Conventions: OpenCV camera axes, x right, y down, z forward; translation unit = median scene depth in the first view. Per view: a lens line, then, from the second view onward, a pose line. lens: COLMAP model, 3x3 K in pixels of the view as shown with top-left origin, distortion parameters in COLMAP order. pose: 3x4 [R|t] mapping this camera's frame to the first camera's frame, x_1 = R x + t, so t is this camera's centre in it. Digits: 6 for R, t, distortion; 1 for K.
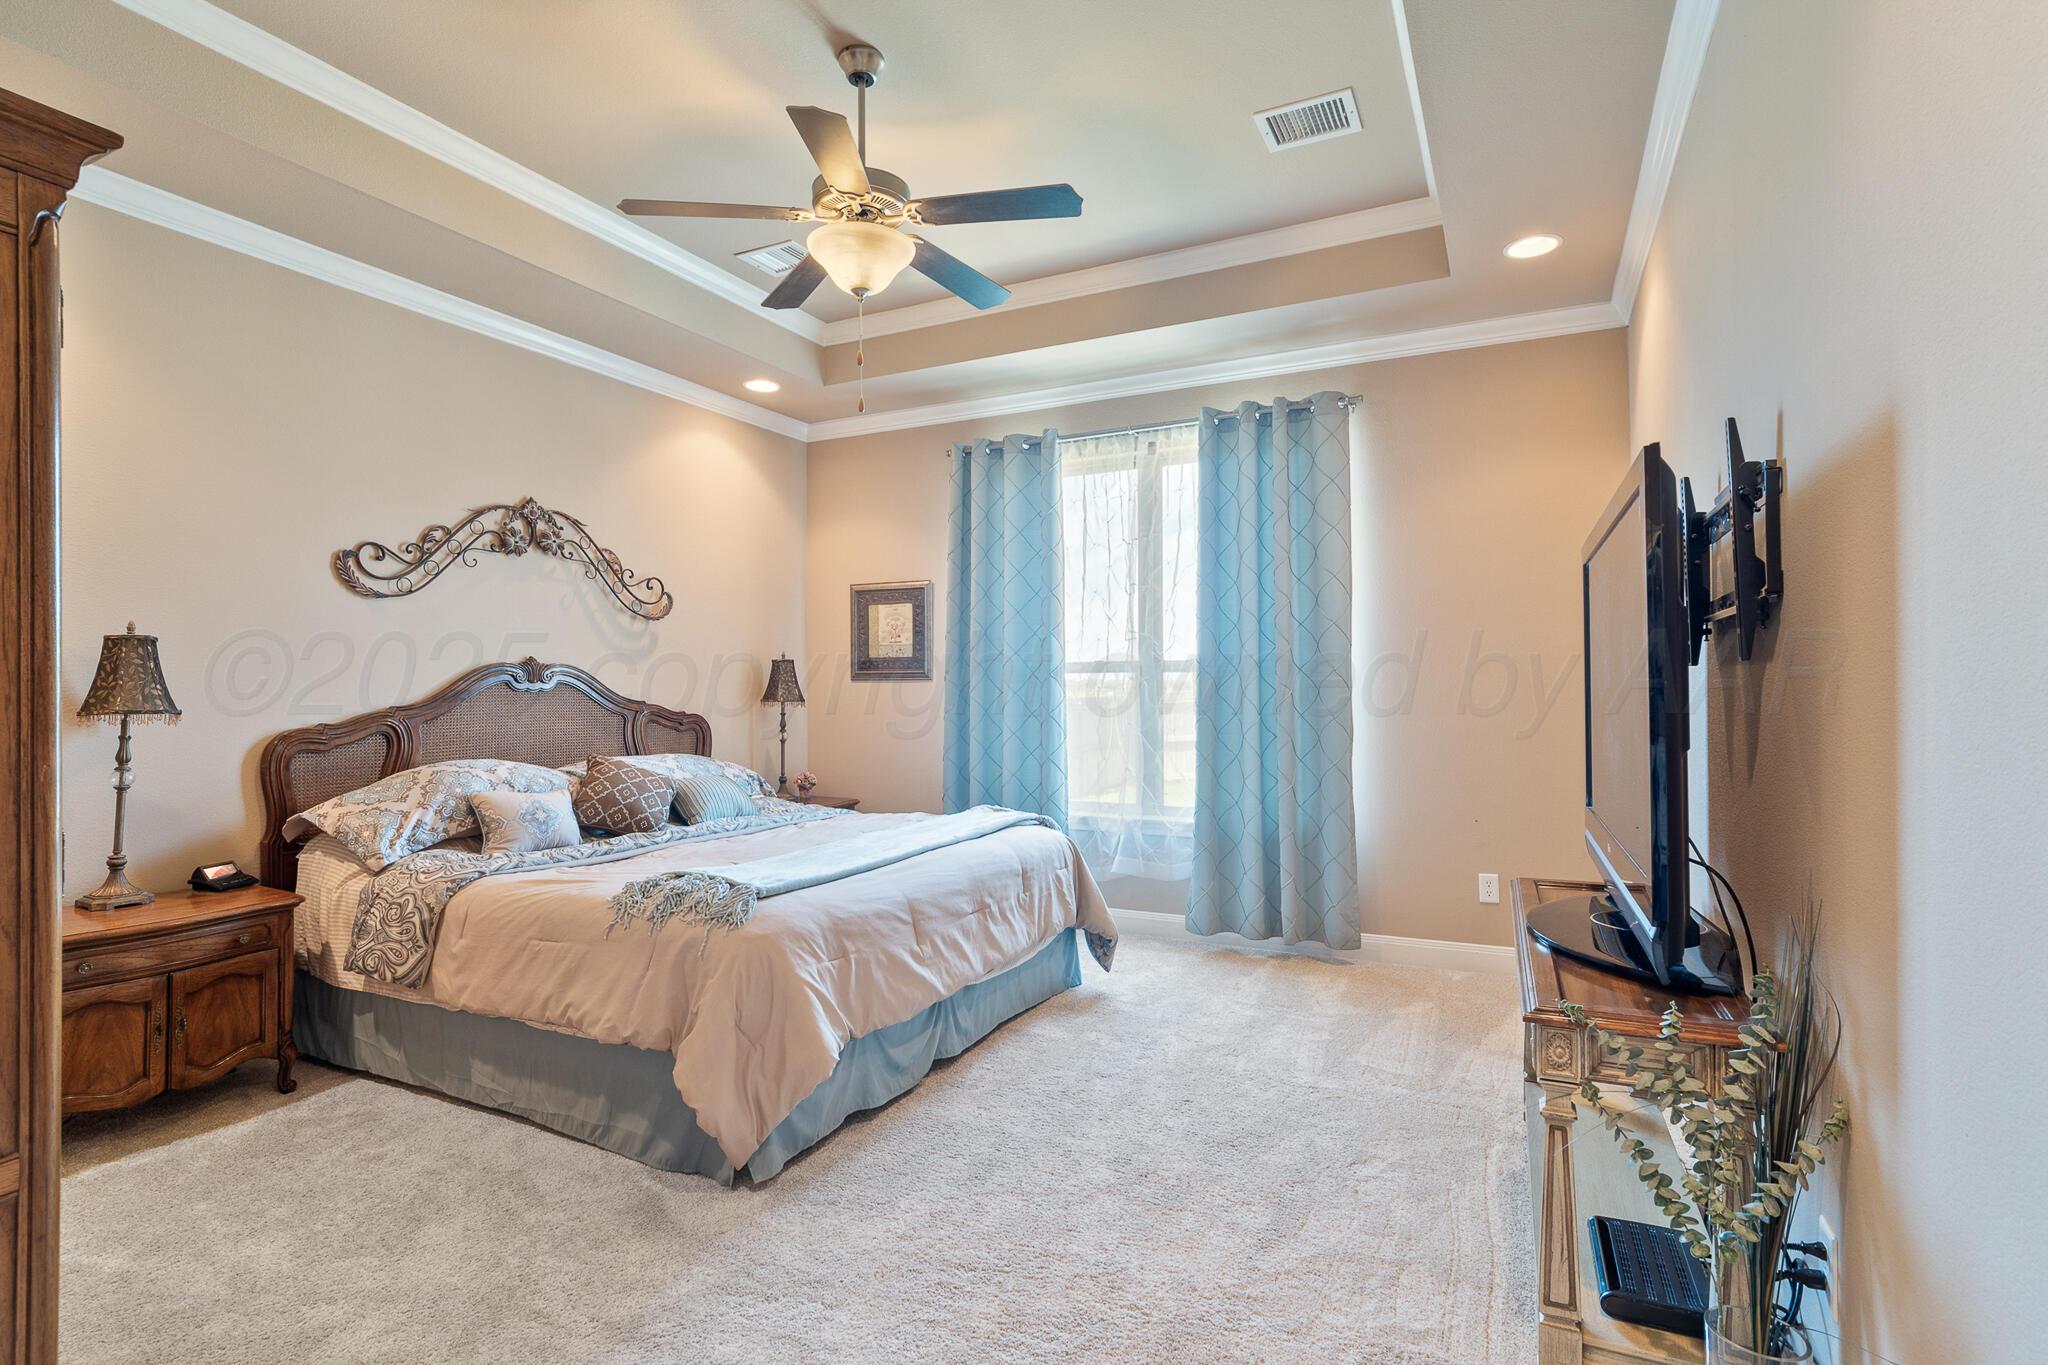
lens RADIAL K [[968.0, 0, 1019.4], [0, 968.0, 675.7], [0, 0, 1]] dist [-0.027463, 0.013243]
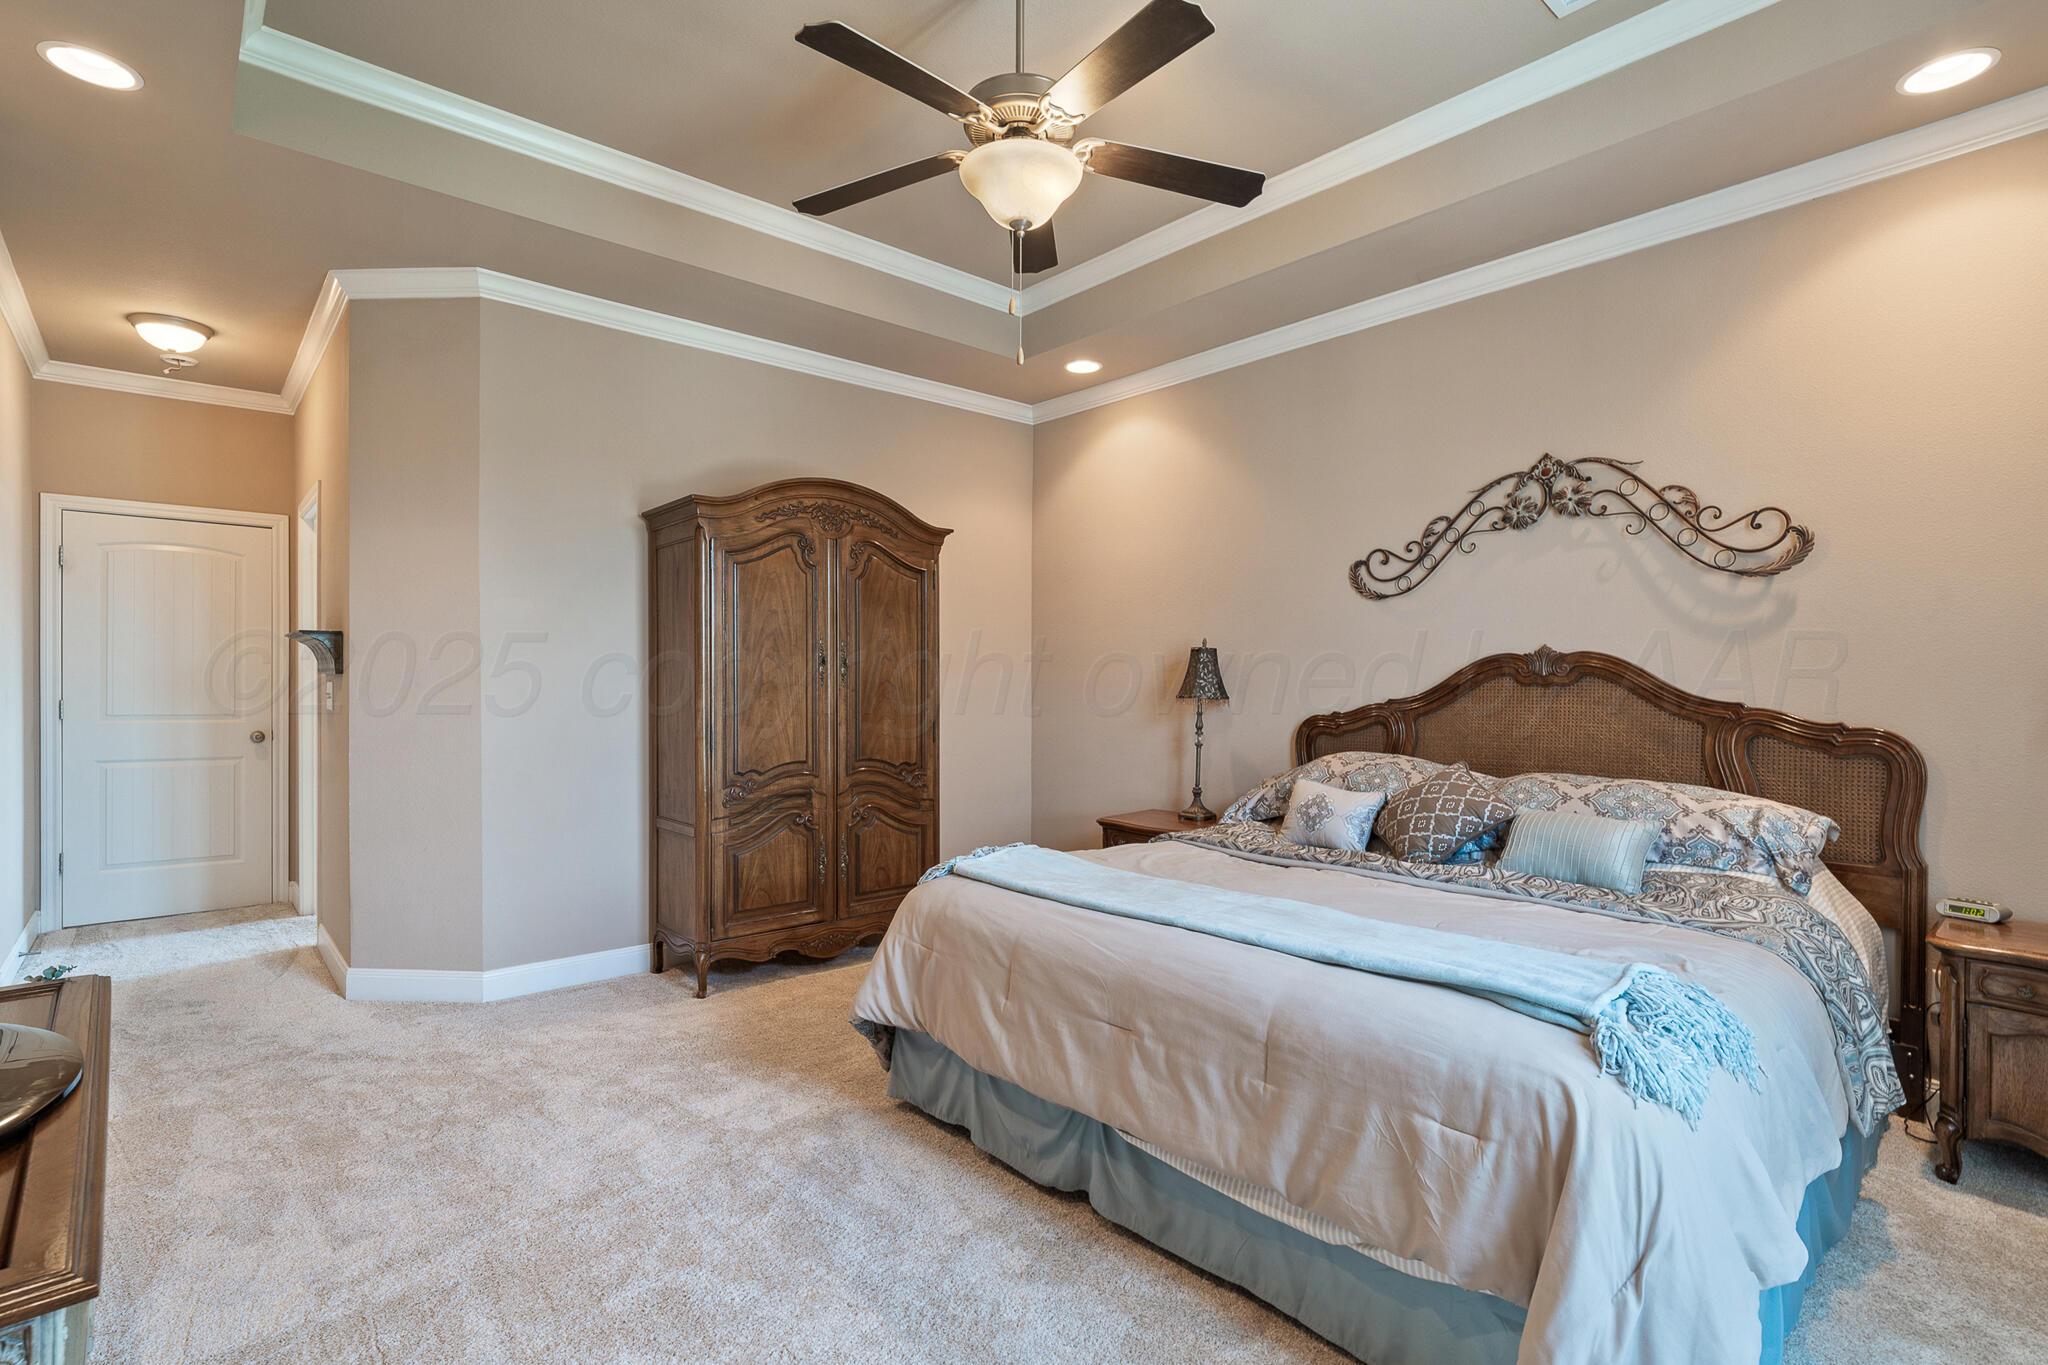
lens RADIAL K [[968.0, 0, 1019.4], [0, 968.0, 675.7], [0, 0, 1]] dist [-0.027463, 0.013243]
pose [[-0.358793, -0.002949, -0.933413, 0.483761], [0.011442, 0.999906, -0.007557, 0.009315], [0.933347, -0.013392, -0.358725, 0.968638]]
